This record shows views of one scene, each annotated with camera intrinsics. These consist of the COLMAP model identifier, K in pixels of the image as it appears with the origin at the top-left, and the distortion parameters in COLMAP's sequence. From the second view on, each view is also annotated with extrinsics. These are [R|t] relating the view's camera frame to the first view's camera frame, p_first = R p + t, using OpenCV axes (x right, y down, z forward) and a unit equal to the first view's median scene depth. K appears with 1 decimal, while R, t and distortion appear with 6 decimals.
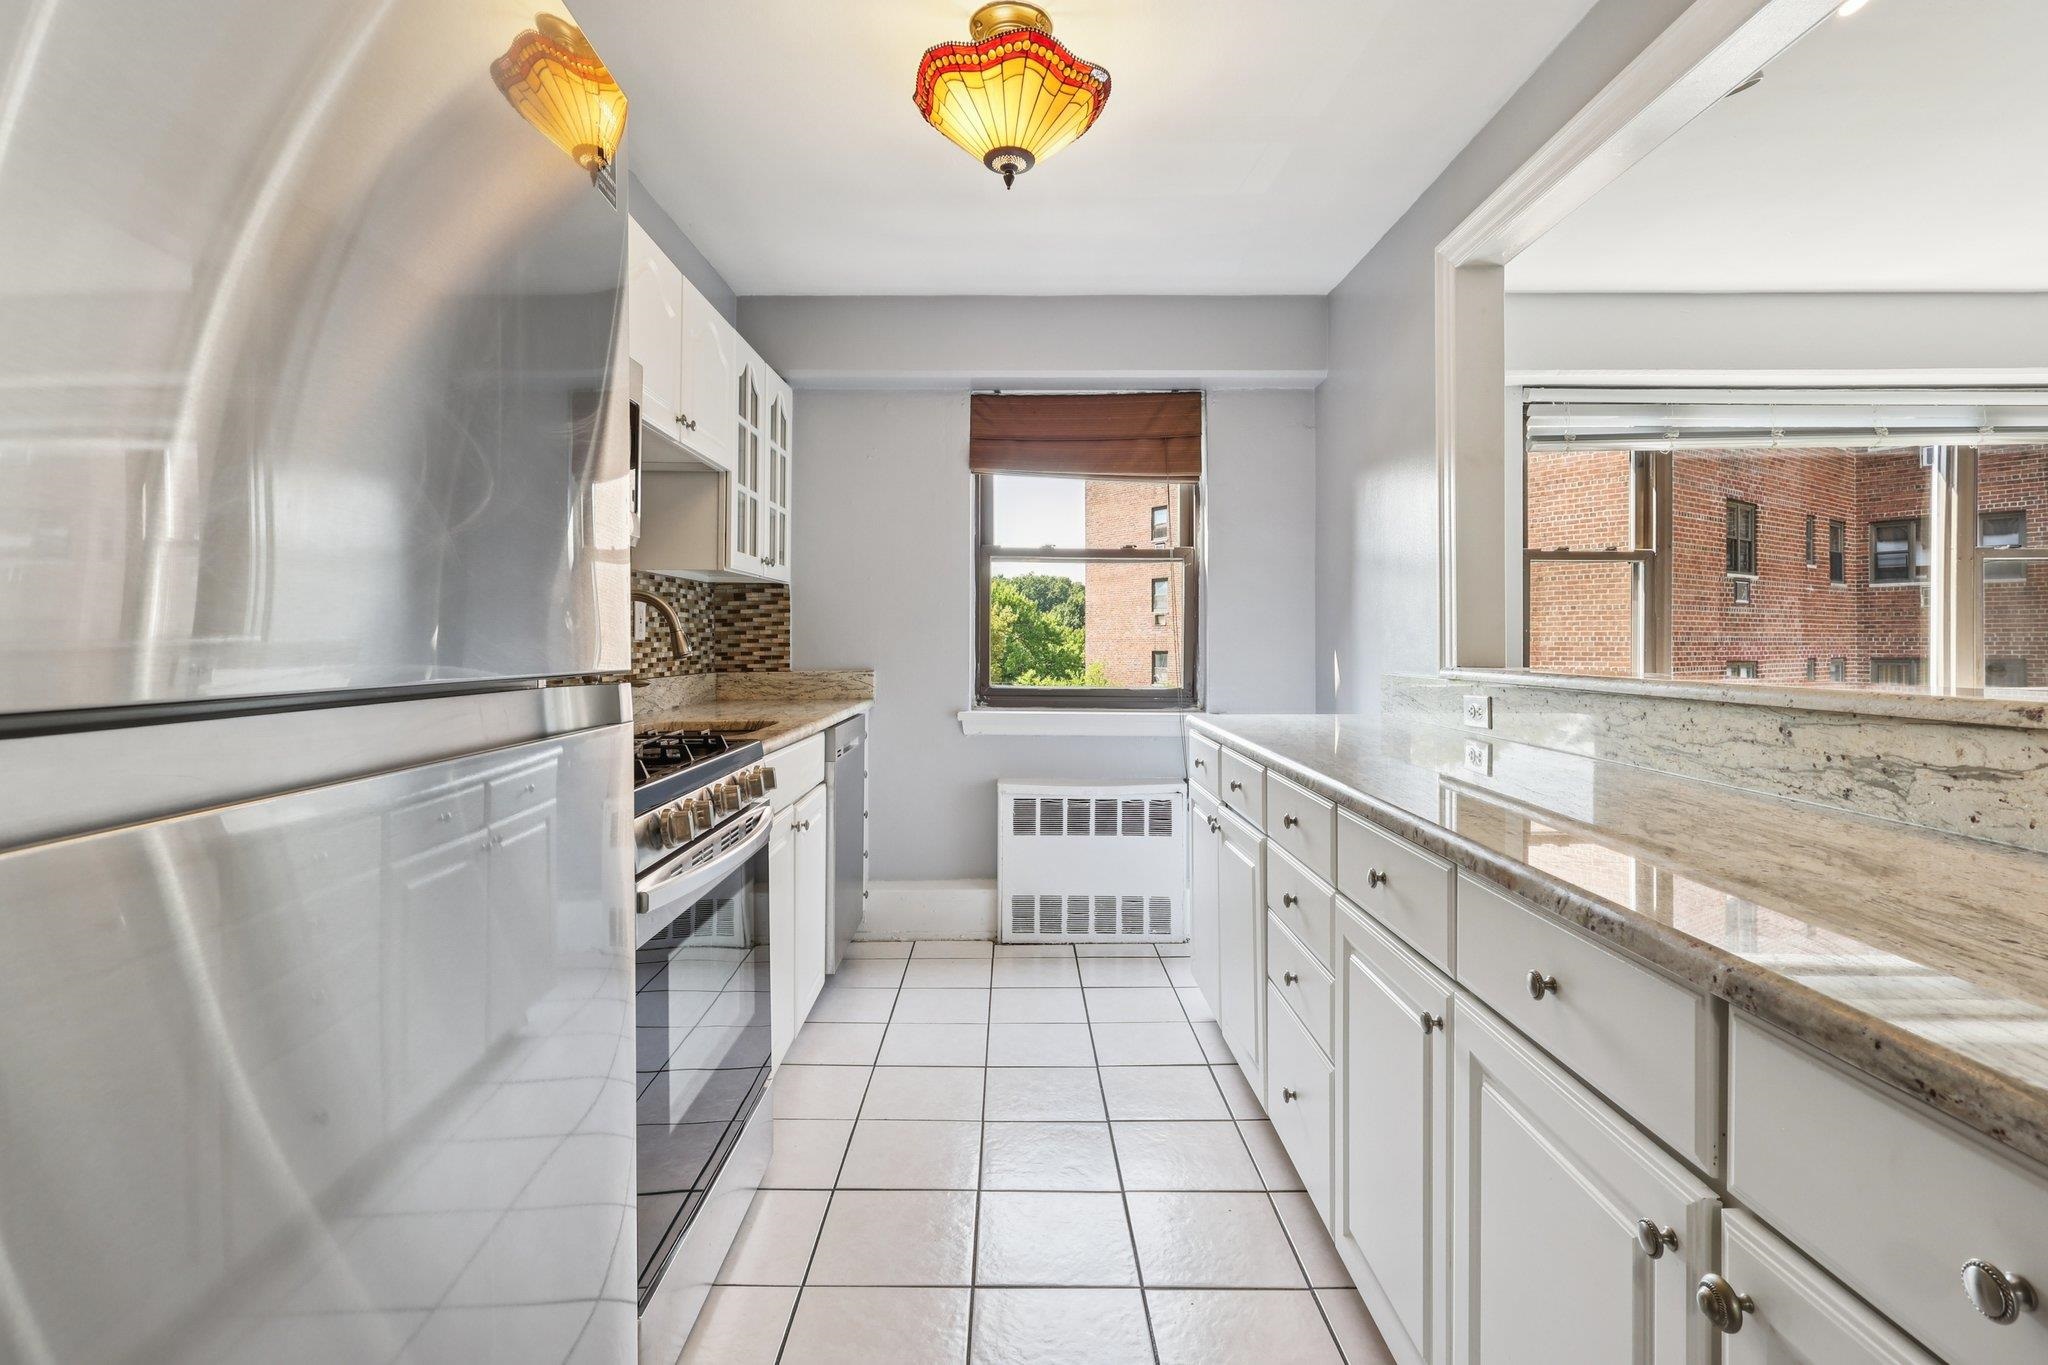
lens RADIAL K [[981.1, 0, 1029.5], [0, 981.1, 630.5], [0, 0, 1]] dist [0.002863, 0.000188]
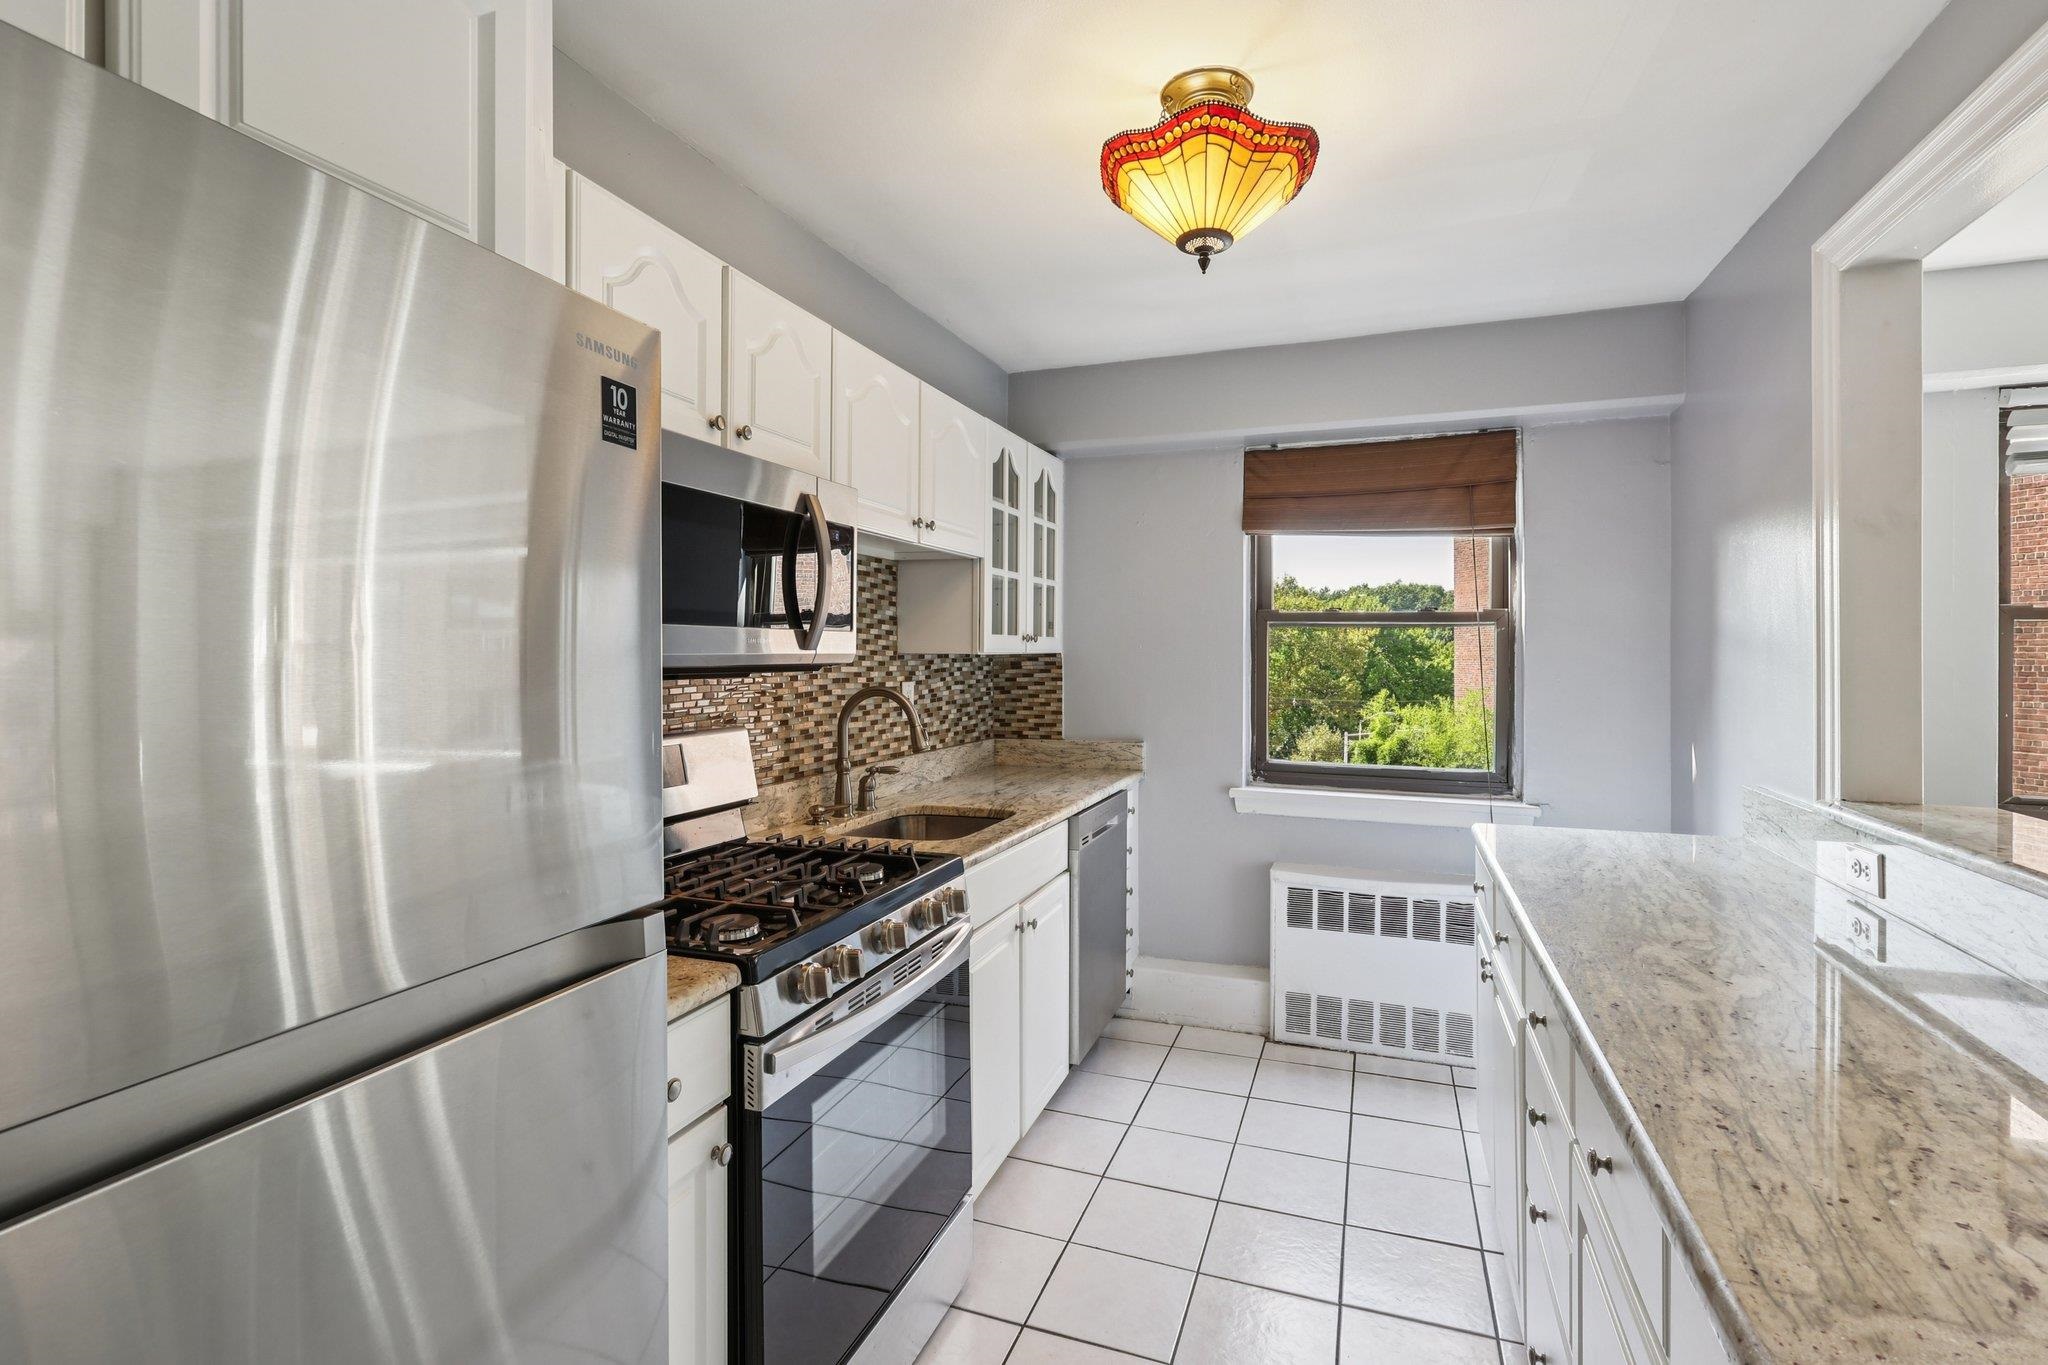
lens RADIAL K [[973.8, 0, 1028.7], [0, 973.8, 649.7], [0, 0, 1]] dist [-0.000668, 0.000375]
pose [[0.935729, 0.000252, -0.352719, 0.079915], [0.002002, 0.999980, 0.006024, -0.059255], [0.352713, -0.006343, 0.935710, 0.054257]]
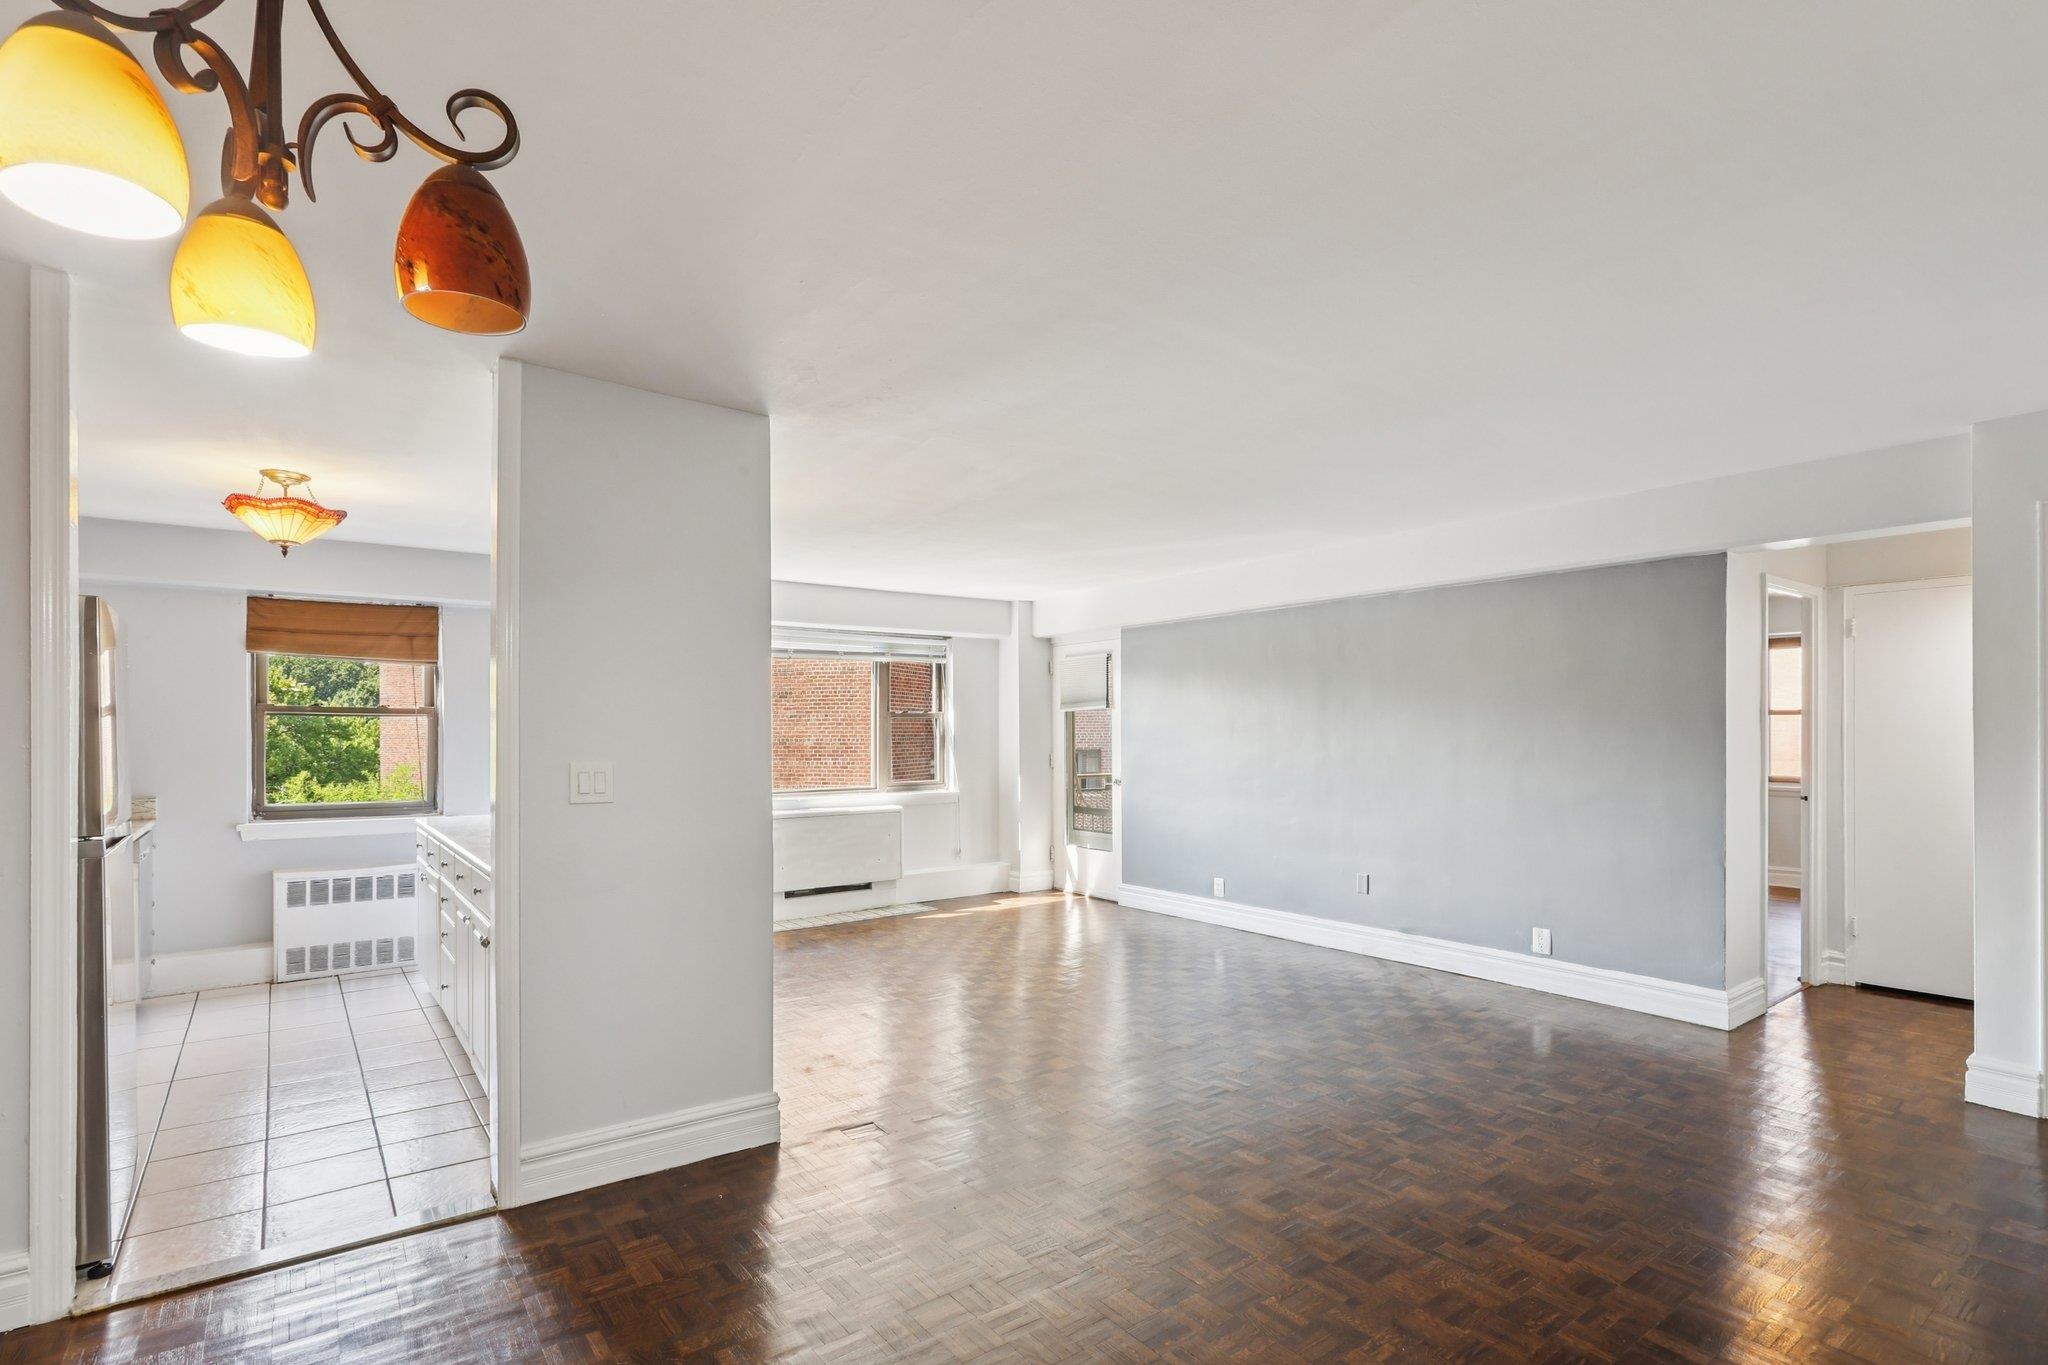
lens RADIAL K [[960.7, 0, 1017.7], [0, 960.7, 734.4], [0, 0, 1]] dist [0.020817, -0.020394]
pose [[0.803780, -0.004186, 0.594912, 0.003745], [-0.003344, 0.999928, 0.011553, -0.067924], [-0.594917, -0.011276, 0.803708, -0.790511]]
